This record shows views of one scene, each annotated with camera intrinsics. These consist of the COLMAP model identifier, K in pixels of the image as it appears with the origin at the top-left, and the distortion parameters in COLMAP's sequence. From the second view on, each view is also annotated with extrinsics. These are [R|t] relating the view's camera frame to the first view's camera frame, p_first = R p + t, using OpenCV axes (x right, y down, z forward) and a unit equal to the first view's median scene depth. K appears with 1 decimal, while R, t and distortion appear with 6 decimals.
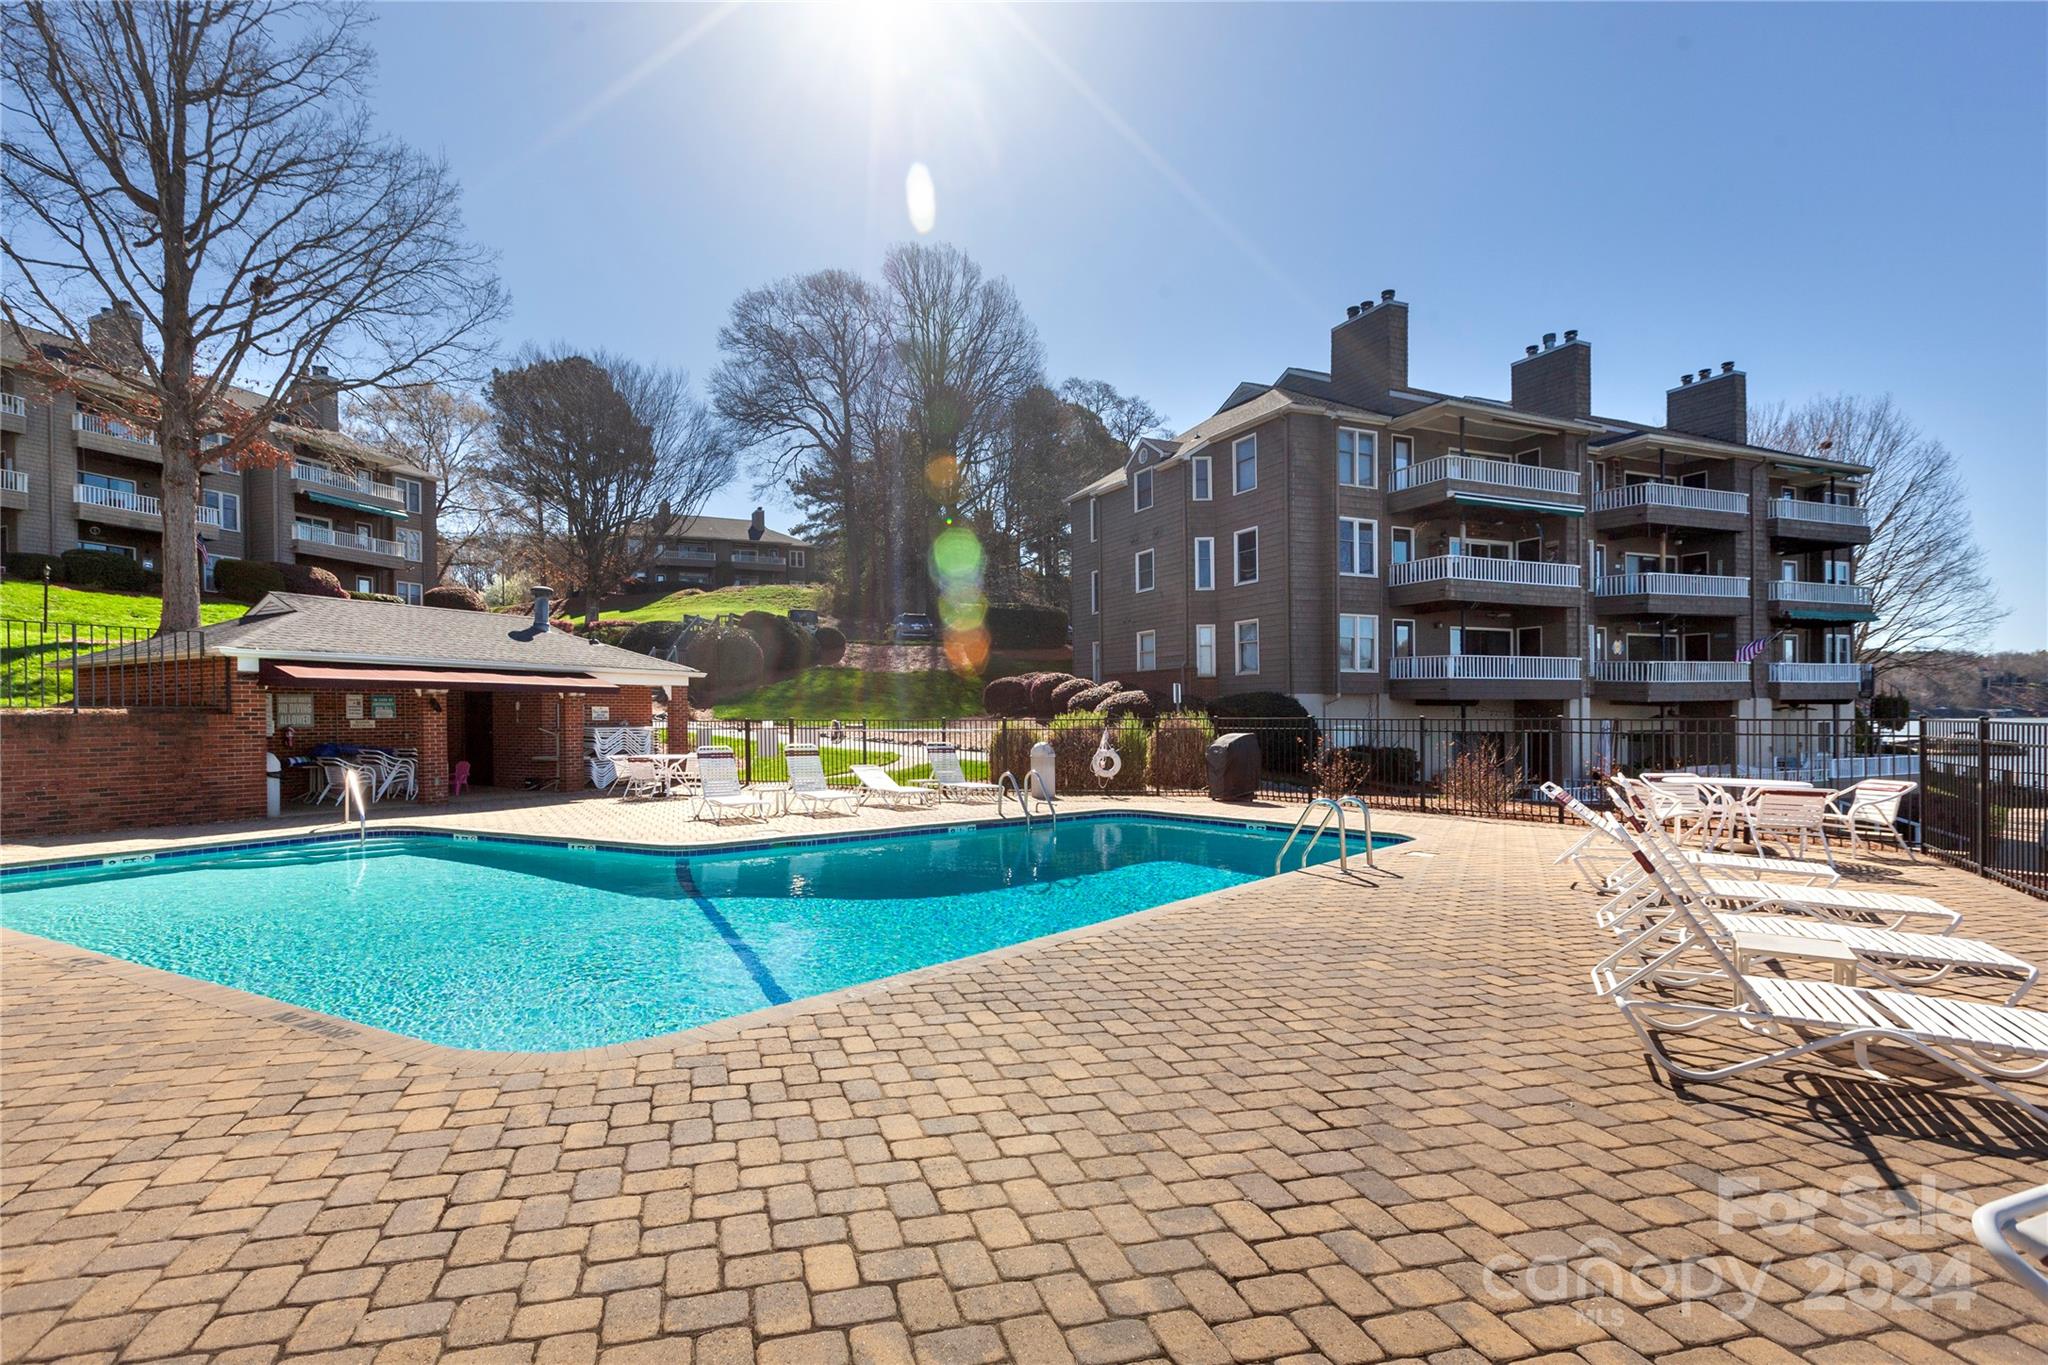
lens RADIAL K [[943.1, 0, 904.6], [0, 943.1, 705.9], [0, 0, 1]] dist [0.001049, 0.000559]
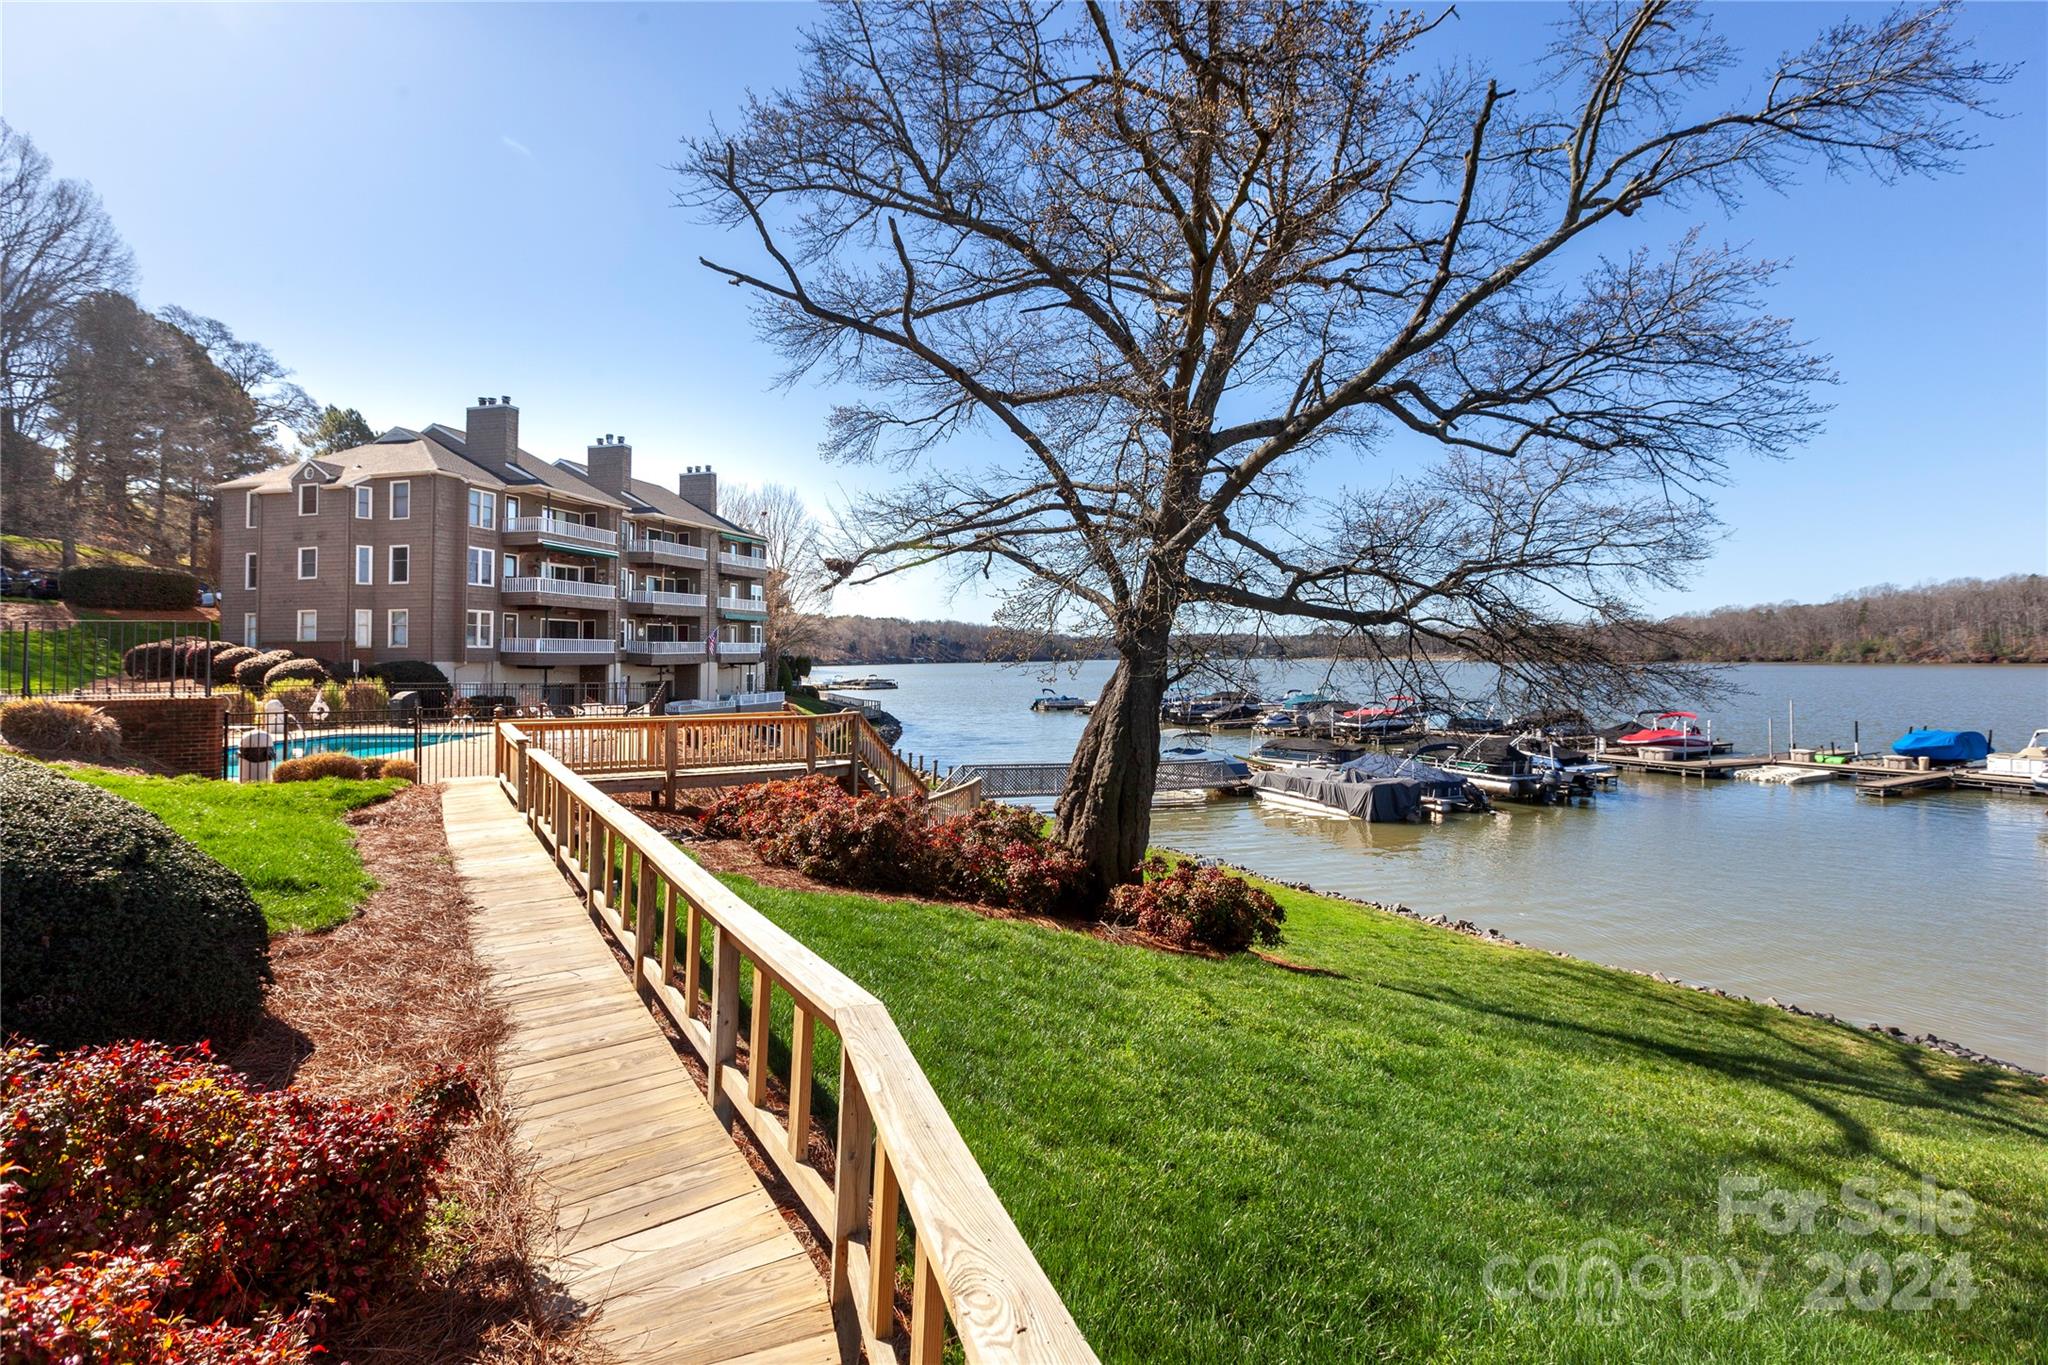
lens RADIAL K [[950.7, 0, 1020.4], [0, 950.7, 627.4], [0, 0, 1]] dist [-0.001259, 0.000089]
pose [[0.575299, 0.028991, 0.817429, -0.253145], [-0.007179, 0.999512, -0.030396, -0.025808], [-0.817911, 0.011619, 0.575227, -0.556396]]
